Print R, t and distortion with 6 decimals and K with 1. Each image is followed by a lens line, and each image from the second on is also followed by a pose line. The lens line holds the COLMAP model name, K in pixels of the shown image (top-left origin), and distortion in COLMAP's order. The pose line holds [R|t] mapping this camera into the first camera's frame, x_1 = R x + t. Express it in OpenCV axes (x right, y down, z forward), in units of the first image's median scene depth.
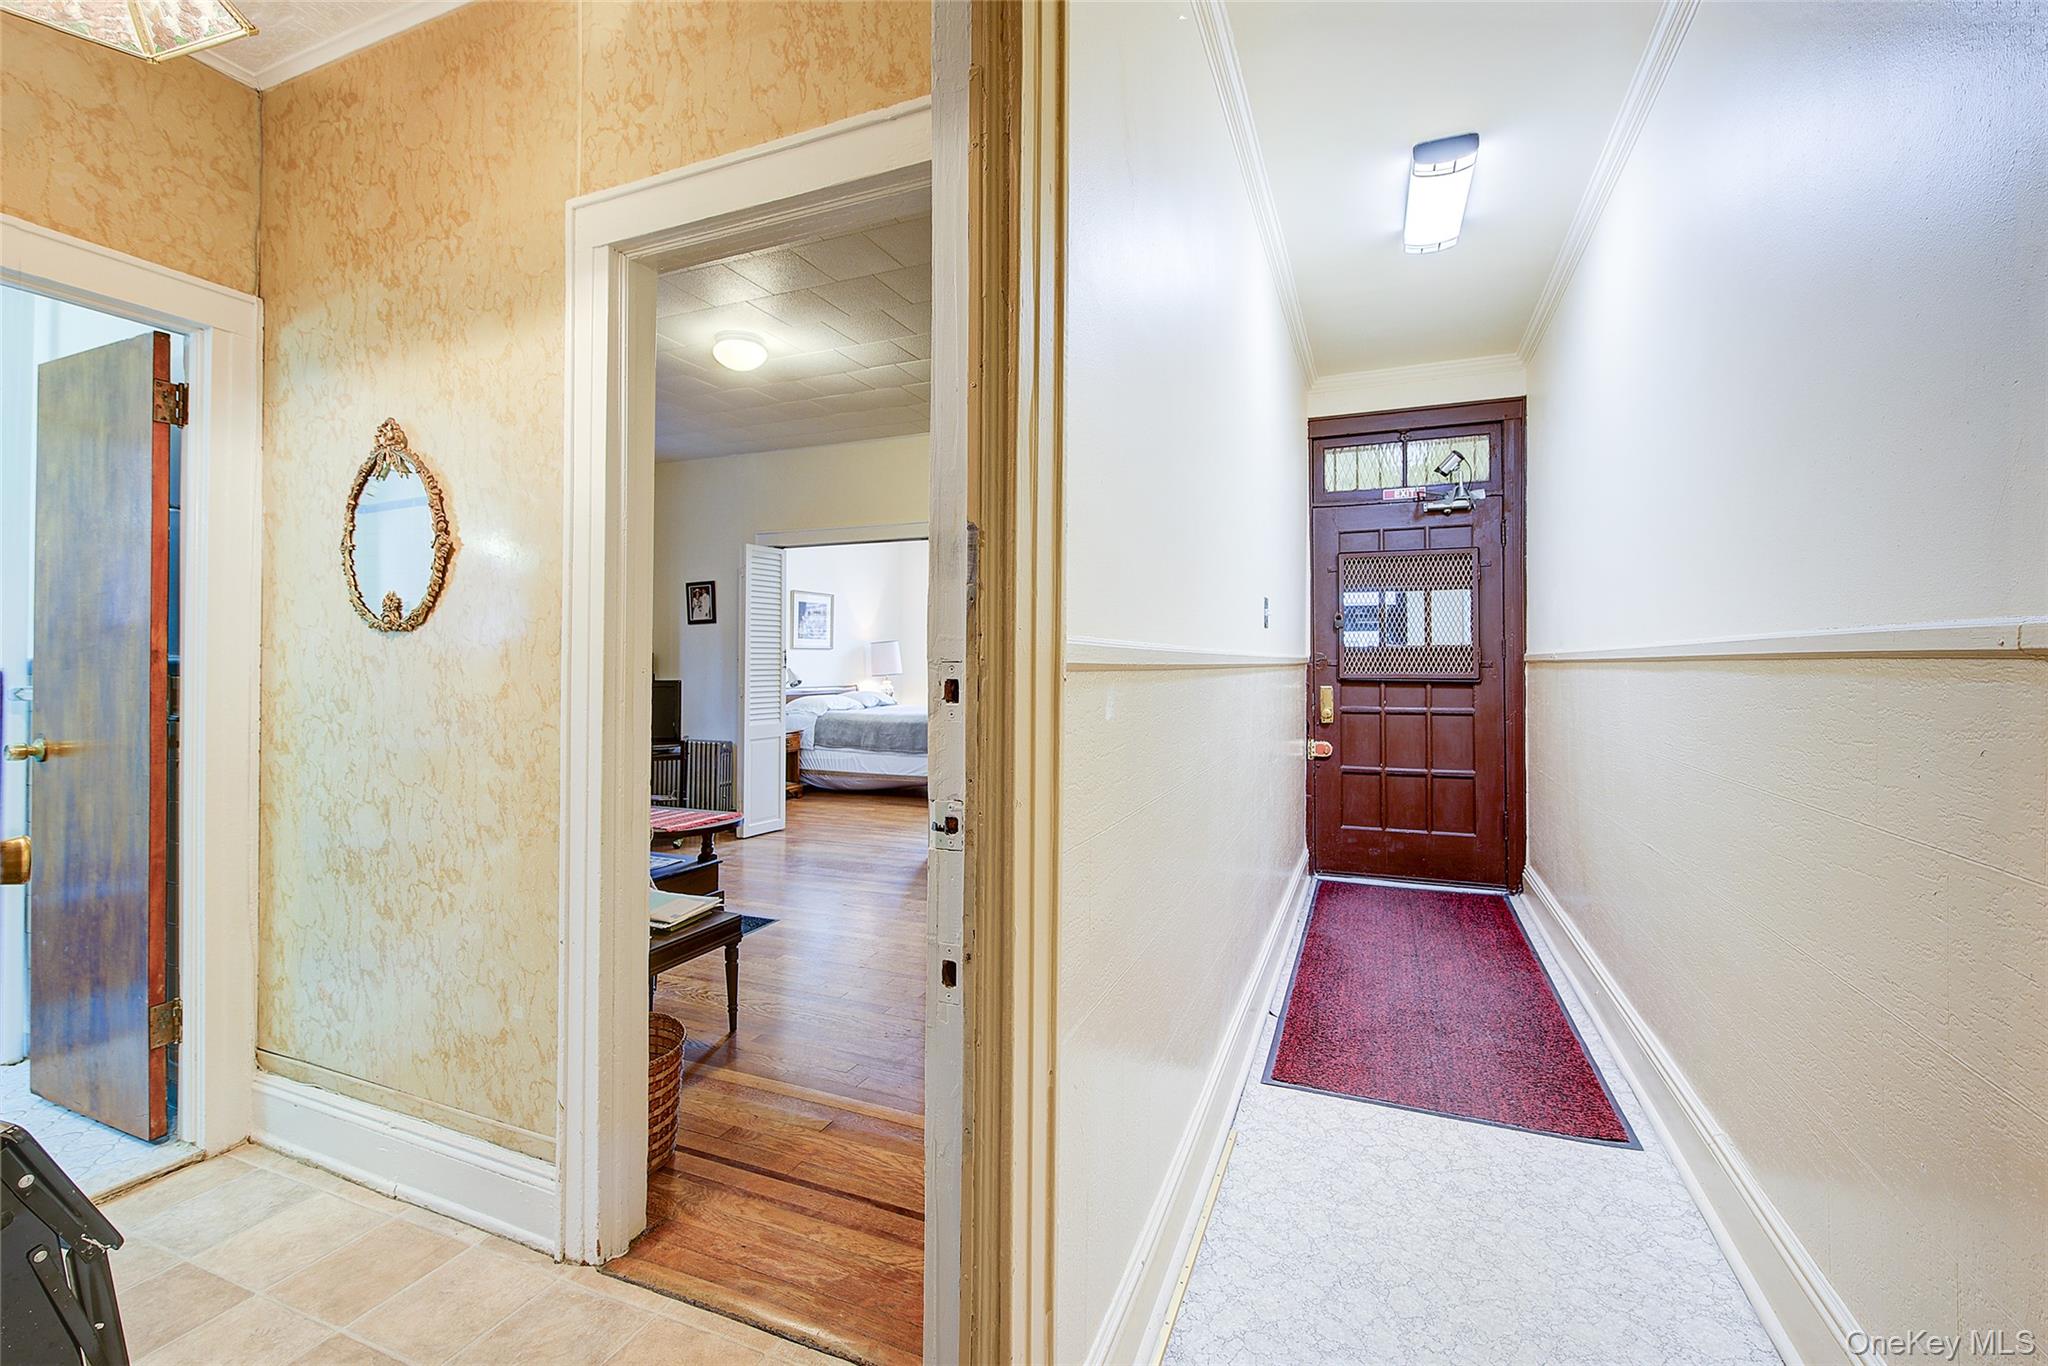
lens RADIAL K [[855.5, 0, 1030.3], [0, 855.5, 646.4], [0, 0, 1]] dist [-0.000085, -0.000184]
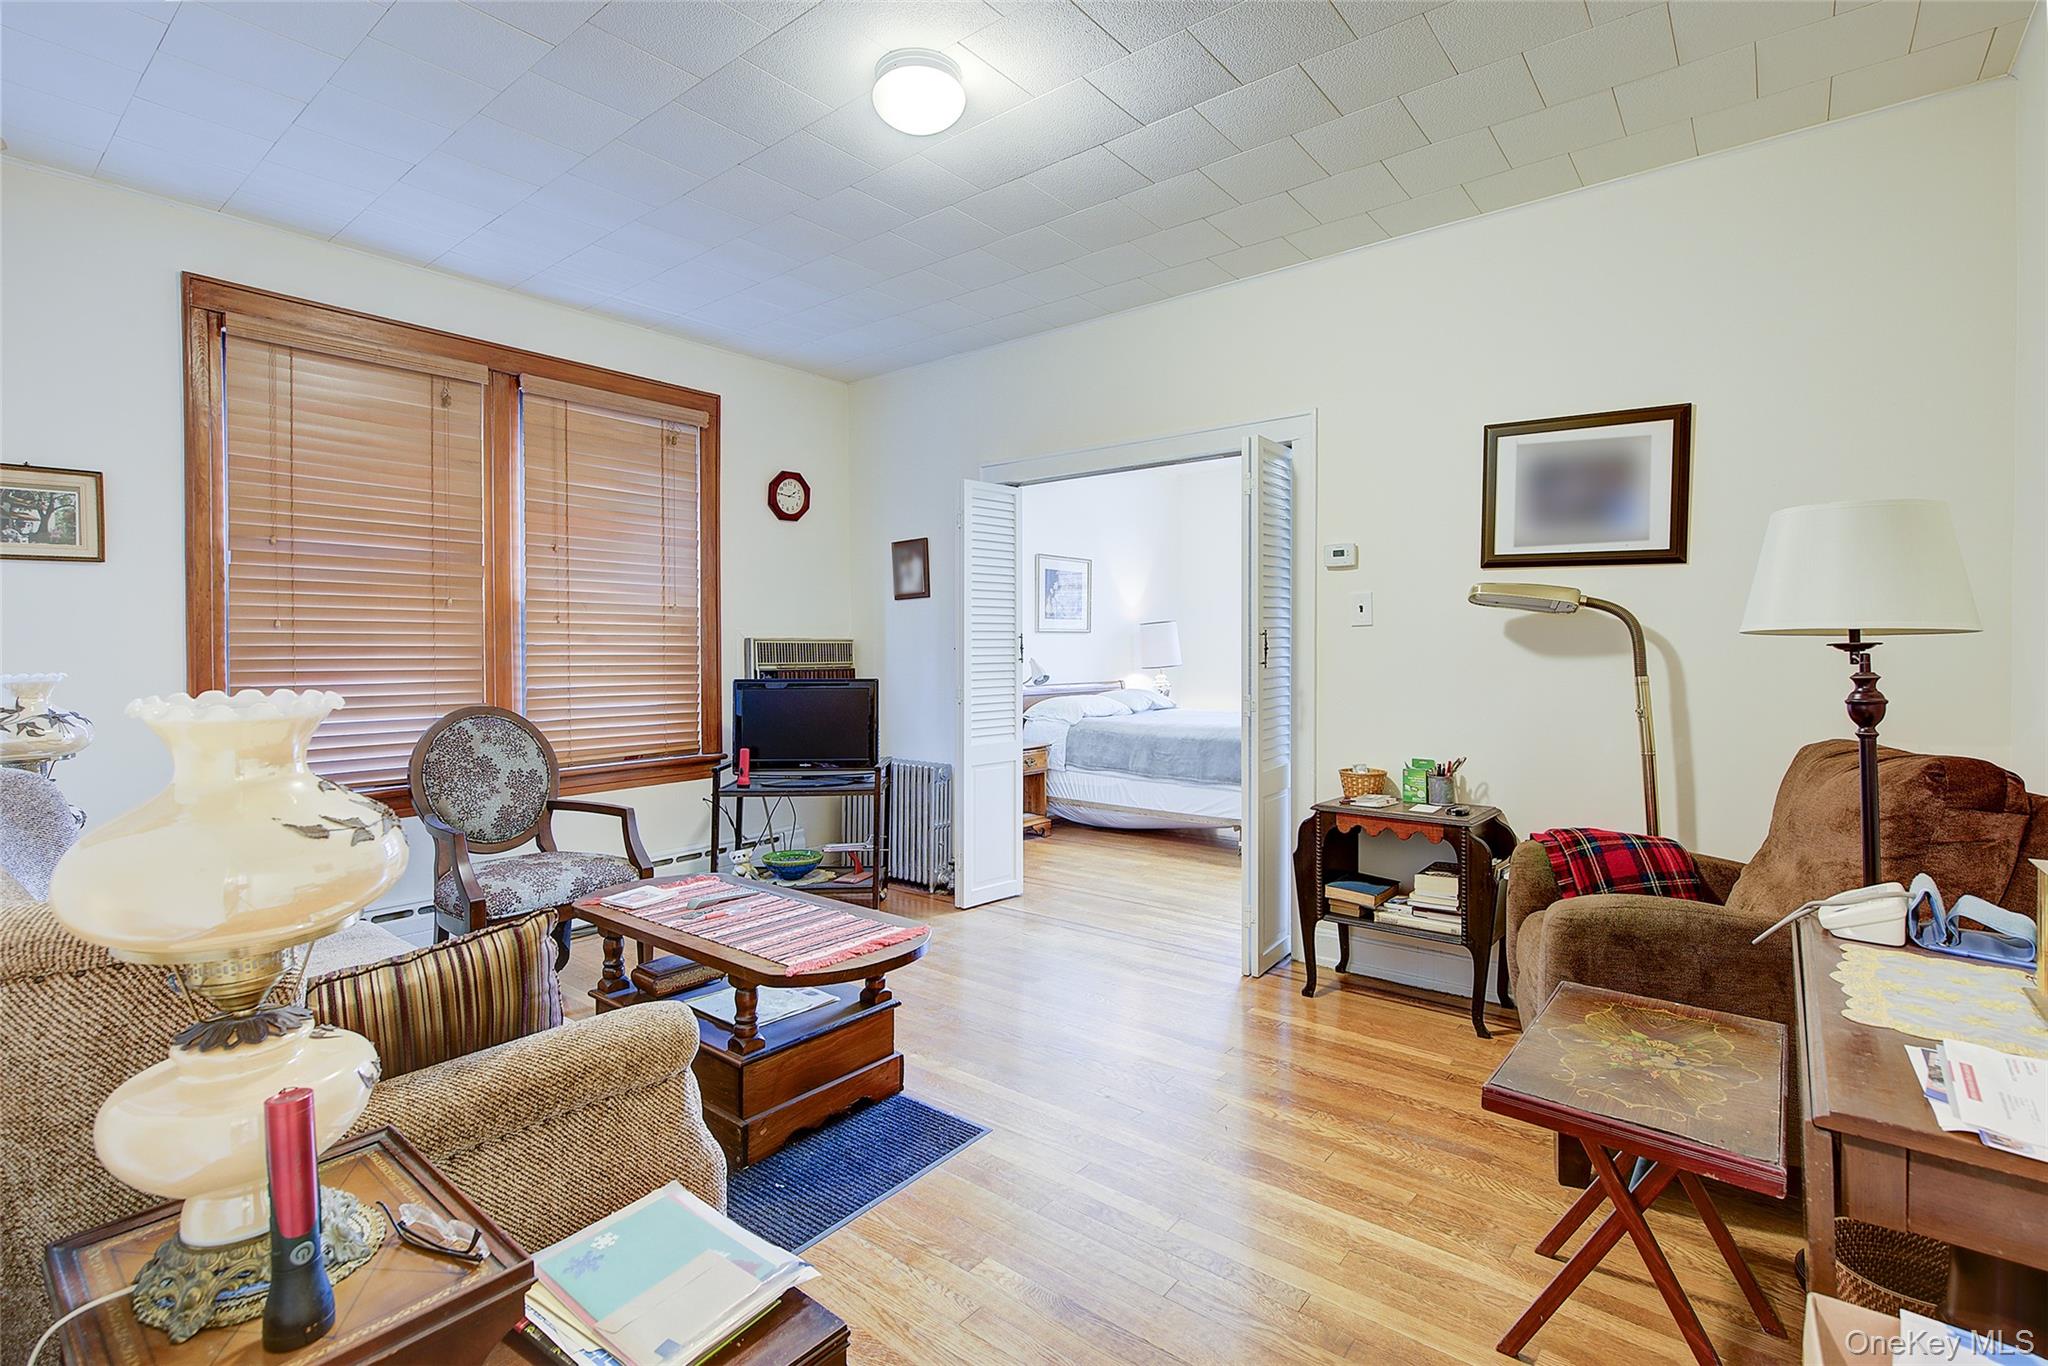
lens RADIAL K [[943.9, 0, 1030.3], [0, 943.9, 642.6], [0, 0, 1]] dist [-0.000688, -0.000037]
pose [[0.957435, 0.001385, -0.288646, -0.050440], [0.002995, 0.999887, 0.014729, -0.000341], [0.288633, -0.014967, 0.957323, 0.228637]]
